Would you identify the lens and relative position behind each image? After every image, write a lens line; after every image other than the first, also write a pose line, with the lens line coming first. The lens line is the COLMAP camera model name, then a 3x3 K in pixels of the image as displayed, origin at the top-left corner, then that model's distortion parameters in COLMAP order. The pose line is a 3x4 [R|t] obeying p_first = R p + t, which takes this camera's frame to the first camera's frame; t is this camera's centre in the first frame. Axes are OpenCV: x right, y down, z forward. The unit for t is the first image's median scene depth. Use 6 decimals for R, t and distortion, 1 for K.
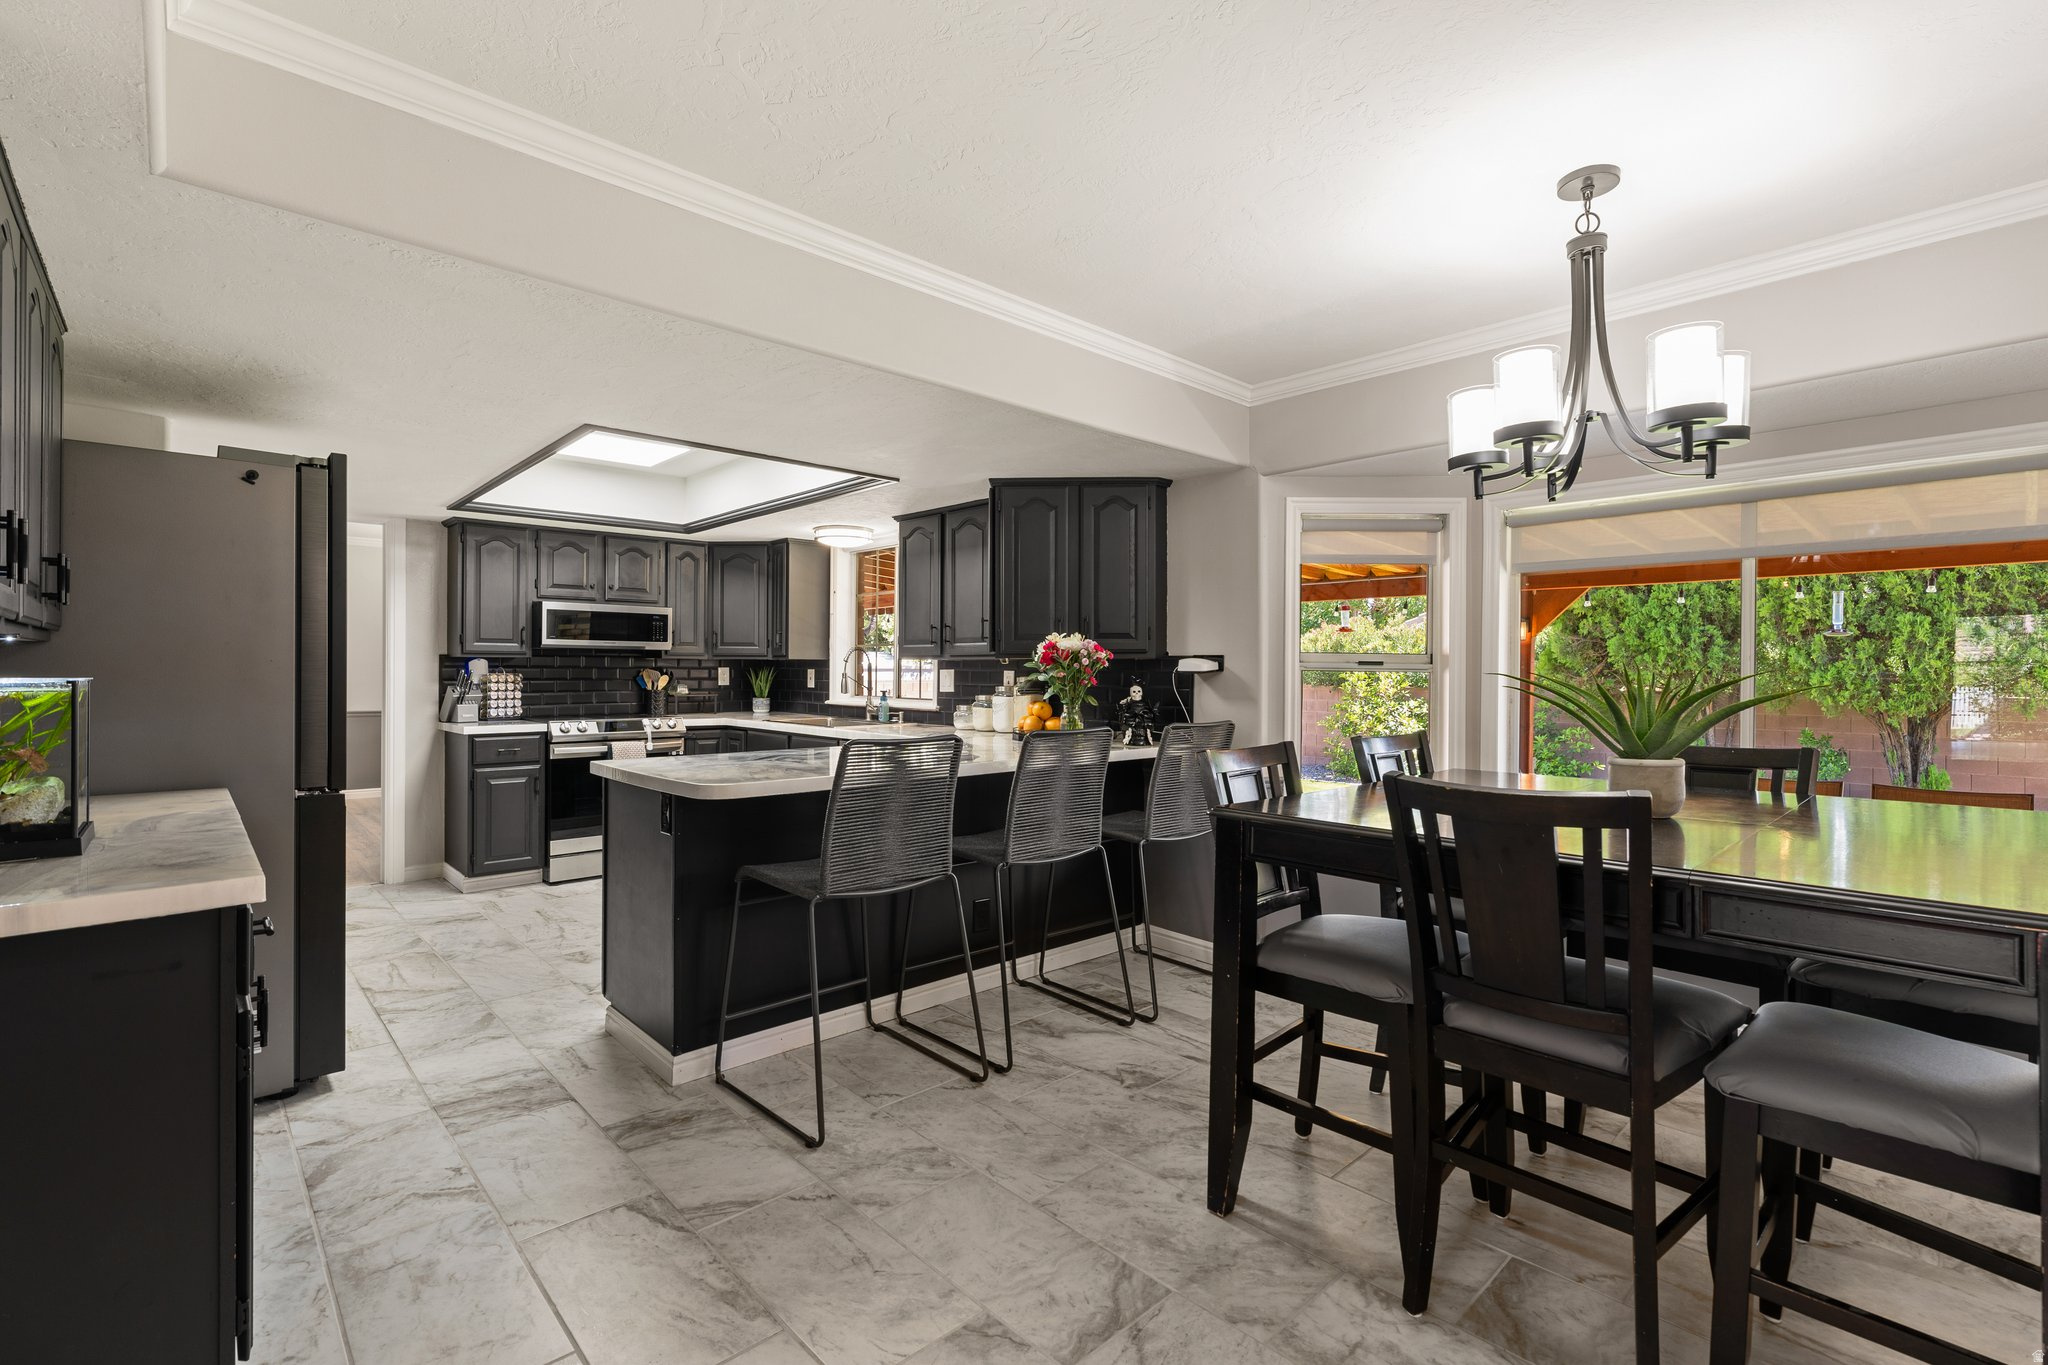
lens RADIAL K [[908.3, 0, 1023.4], [0, 908.3, 678.0], [0, 0, 1]] dist [0.003362, 0.001003]
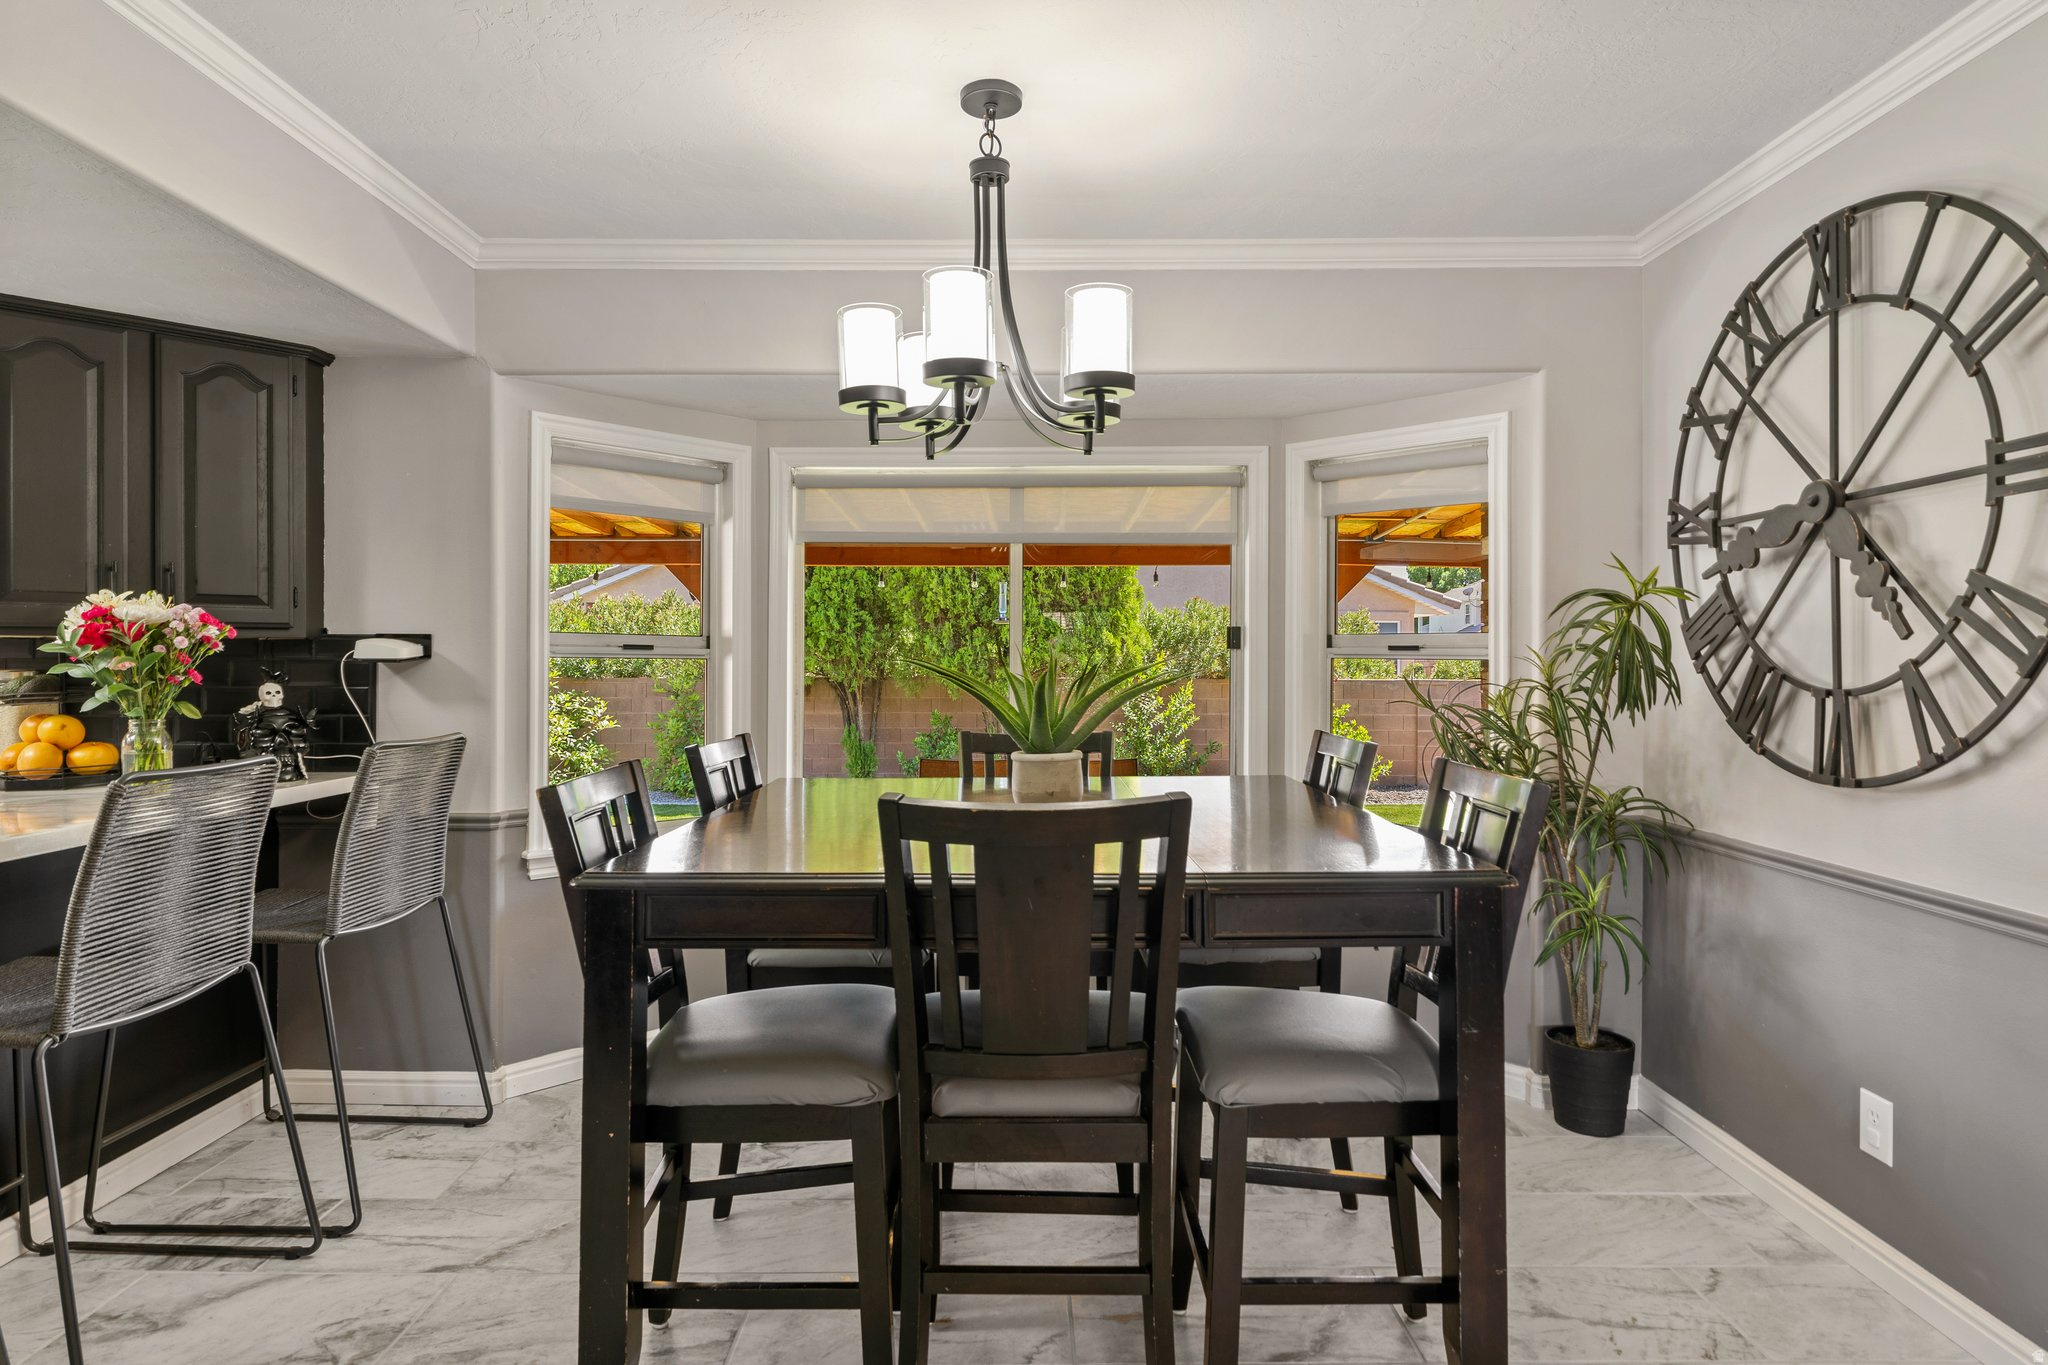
lens RADIAL K [[1115.5, 0, 1021.0], [0, 1115.5, 664.0], [0, 0, 1]] dist [-0.003163, 0.003898]
pose [[0.687464, -0.006830, 0.726186, -0.077644], [0.008100, 0.999966, 0.001737, -0.001488], [-0.726173, 0.004688, 0.687496, 0.133142]]
